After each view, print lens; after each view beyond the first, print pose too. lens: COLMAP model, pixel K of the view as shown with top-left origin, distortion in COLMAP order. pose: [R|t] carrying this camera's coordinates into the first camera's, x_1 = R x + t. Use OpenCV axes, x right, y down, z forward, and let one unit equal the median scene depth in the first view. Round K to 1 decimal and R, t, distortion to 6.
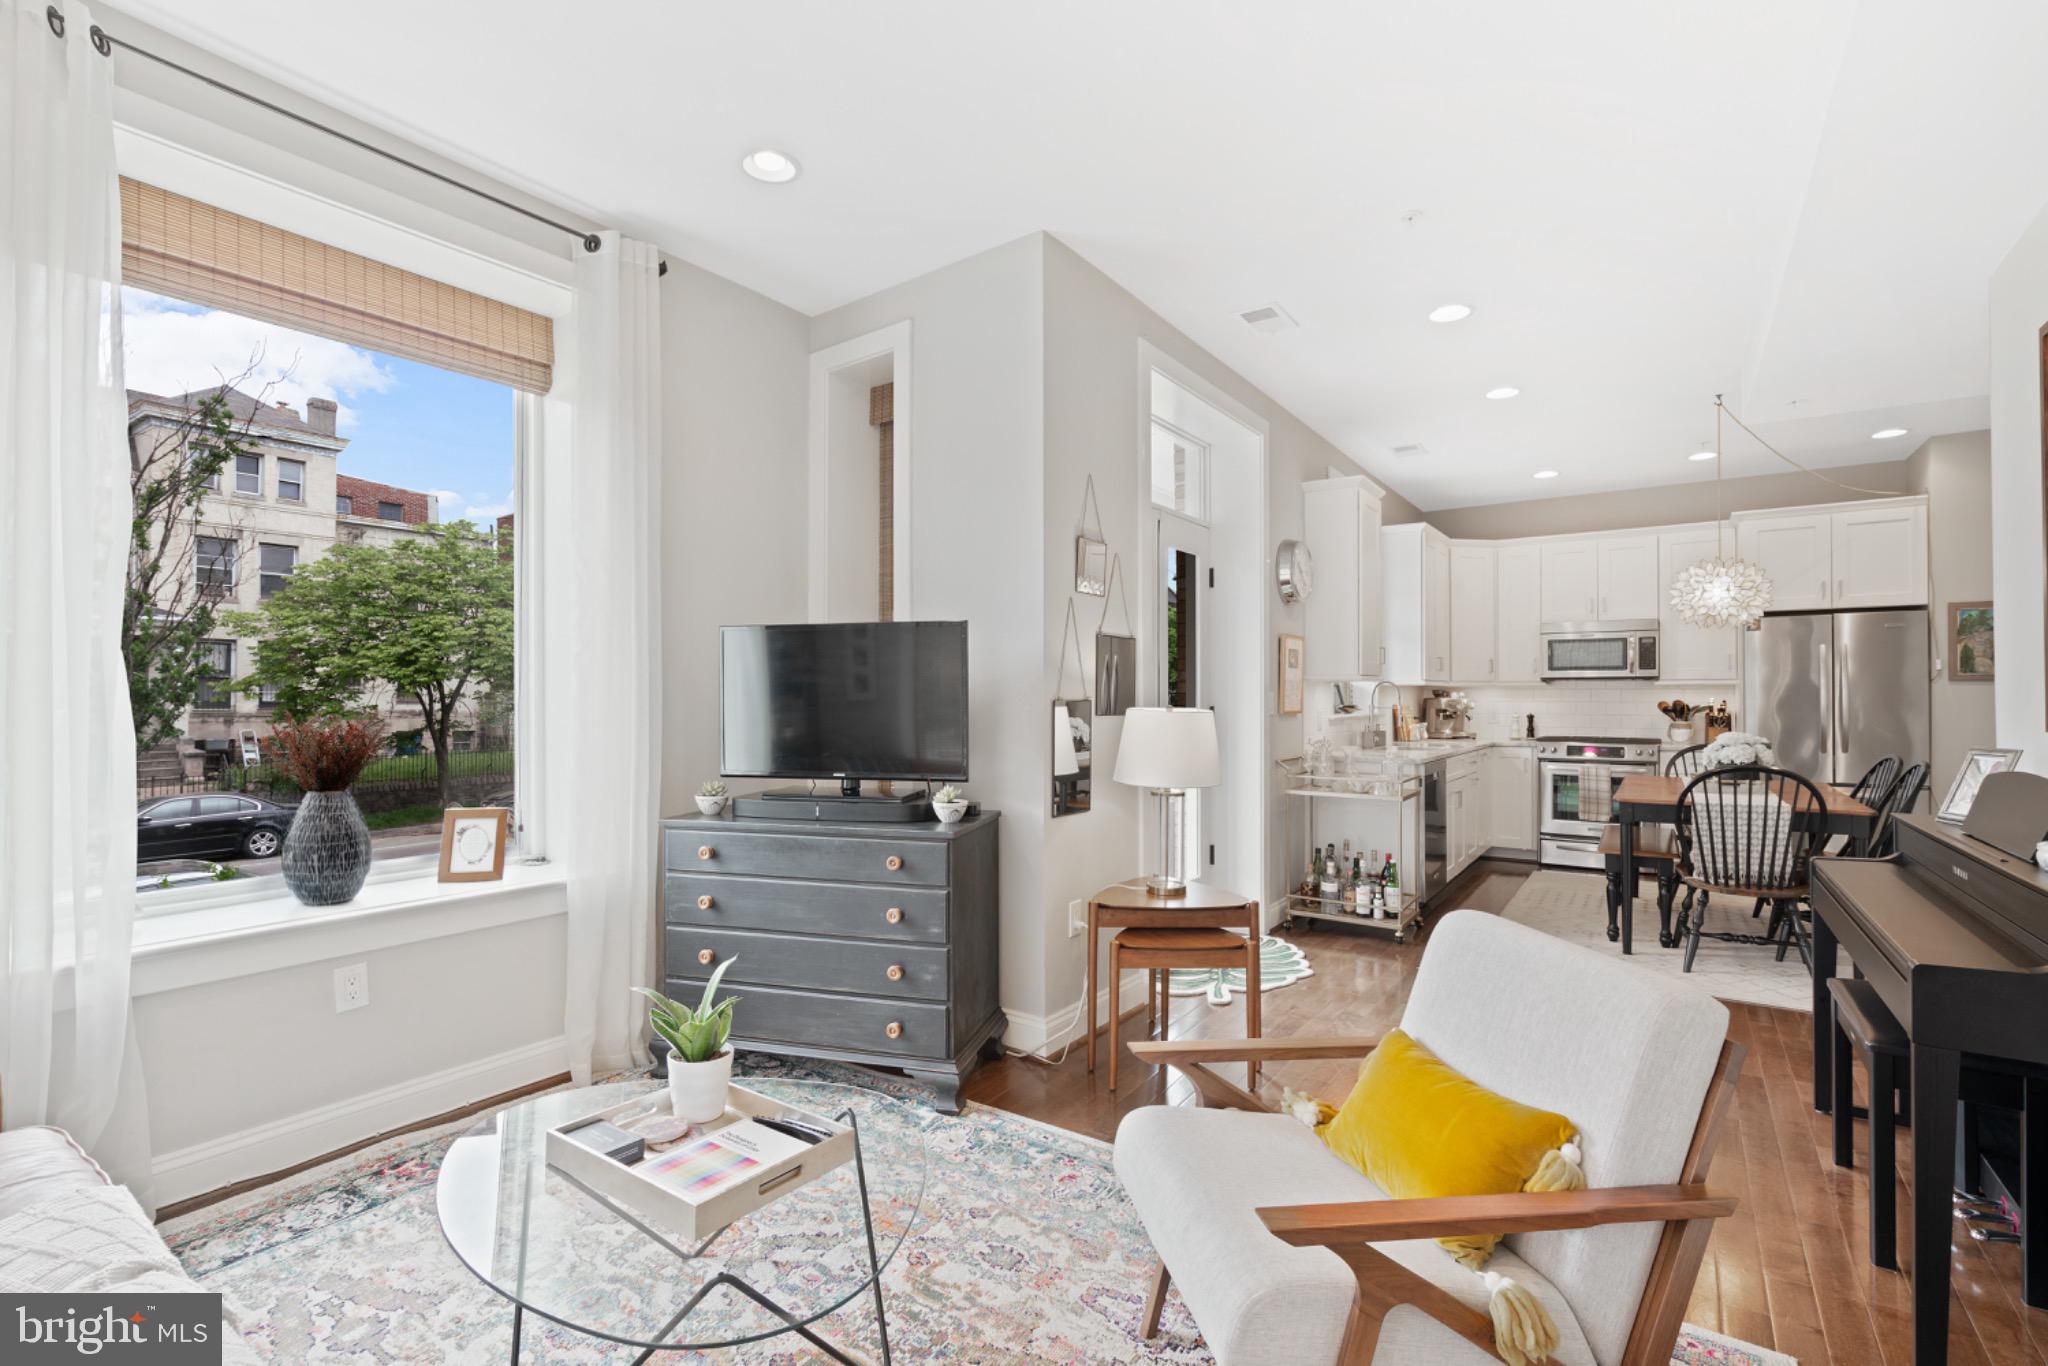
lens RADIAL K [[925.9, 0, 1024.8], [0, 925.9, 690.0], [0, 0, 1]] dist [-0.016570, 0.004307]
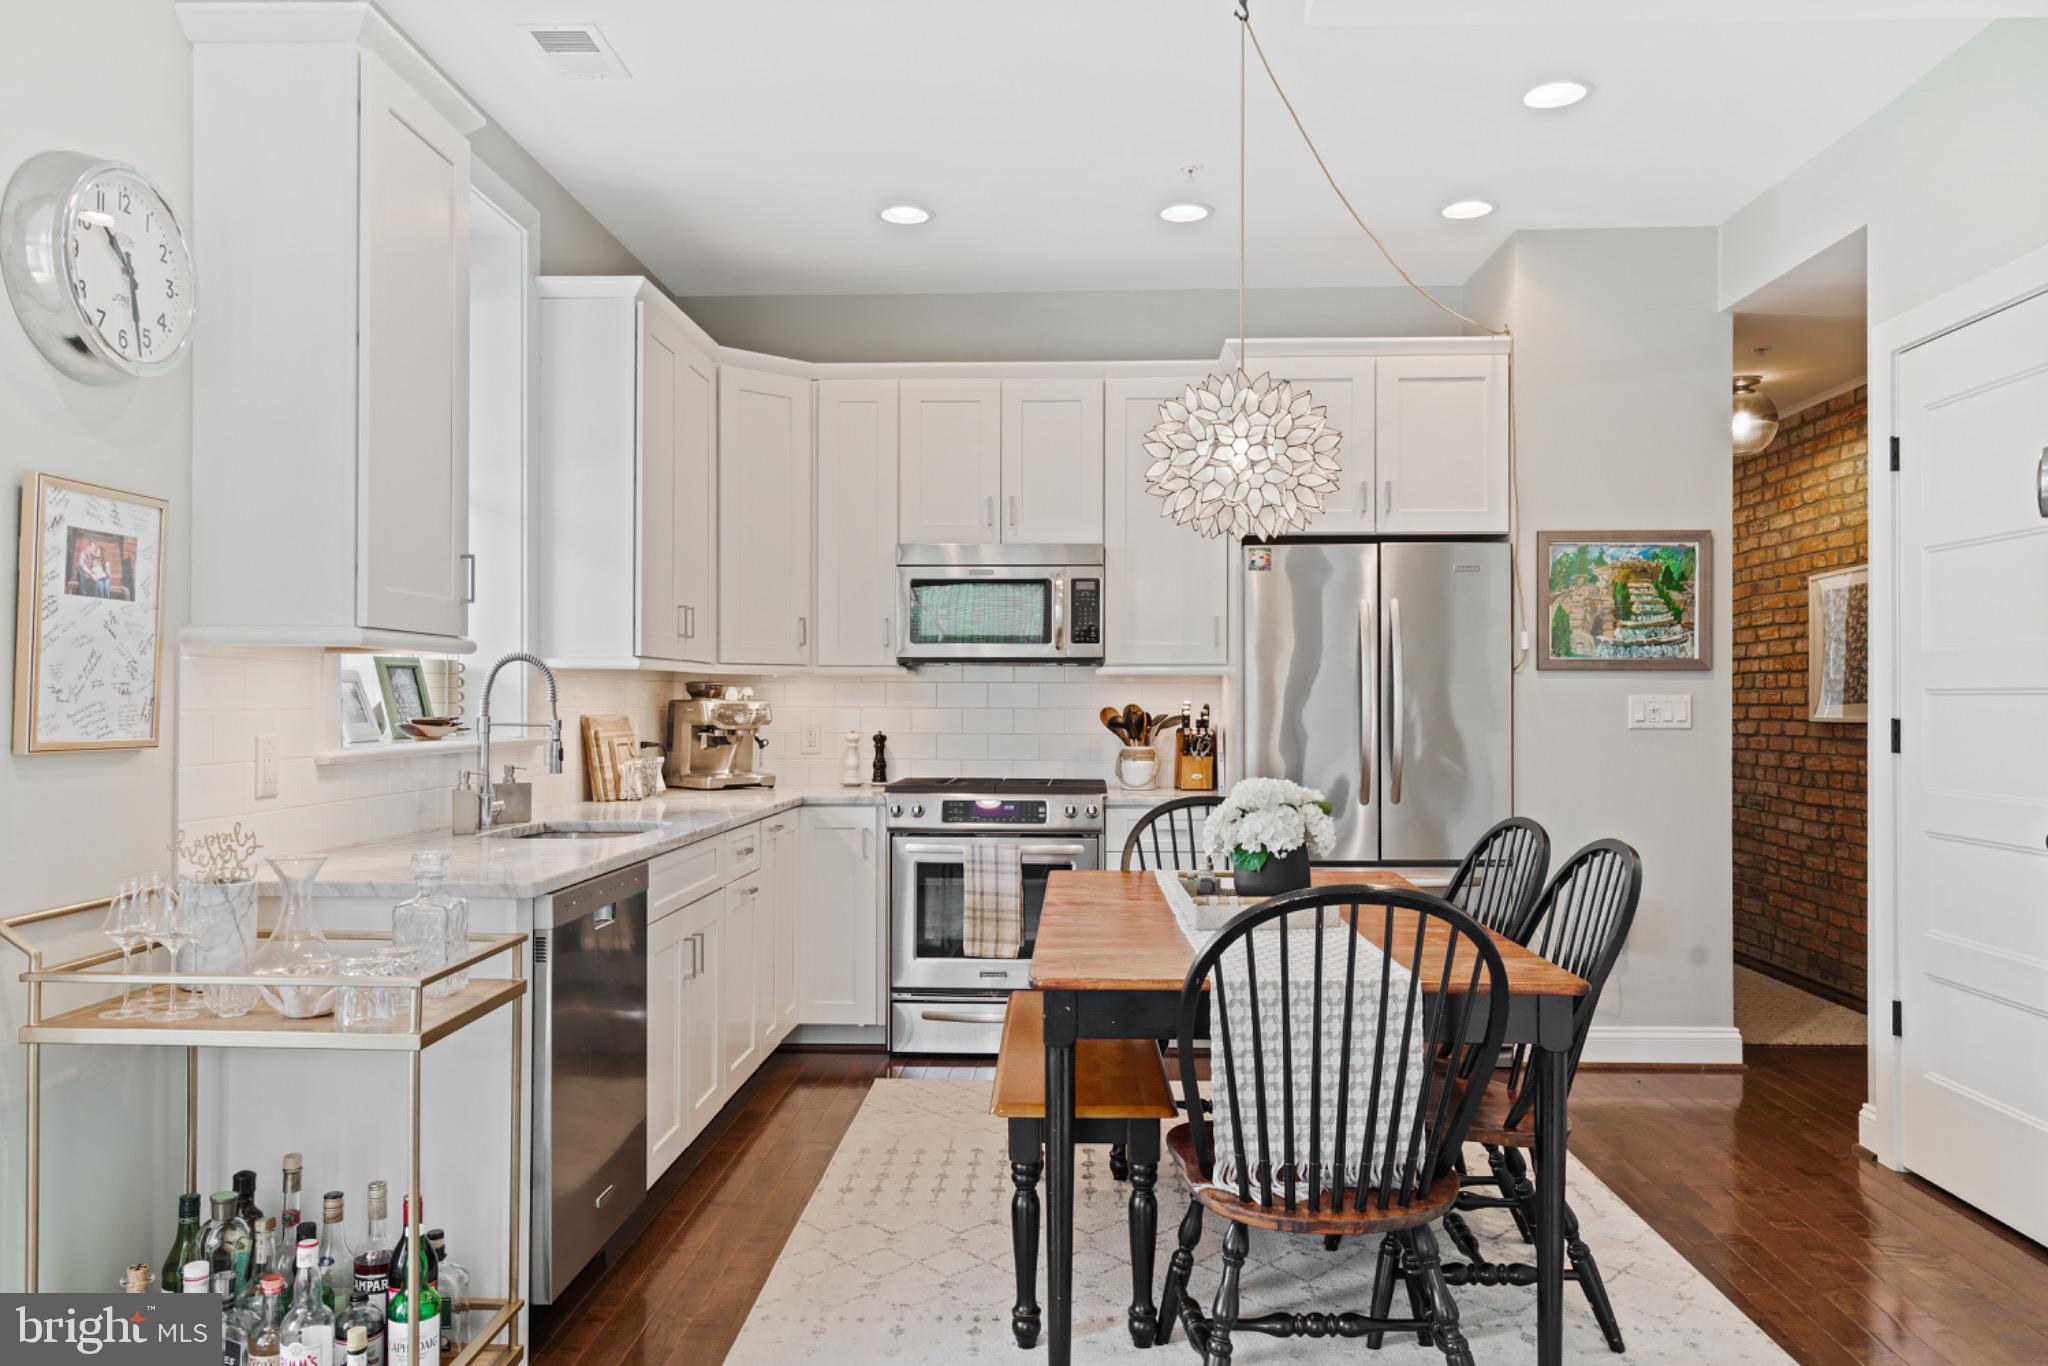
lens RADIAL K [[1526.2, 0, 1024.0], [0, 1526.2, 683.7], [0, 0, 1]] dist [-0.000674, 0.000007]
pose [[0.842568, 0.006459, 0.538552, 0.200167], [-0.005550, 0.999979, -0.003311, 0.002636], [-0.538562, -0.000199, 0.842586, 0.315736]]
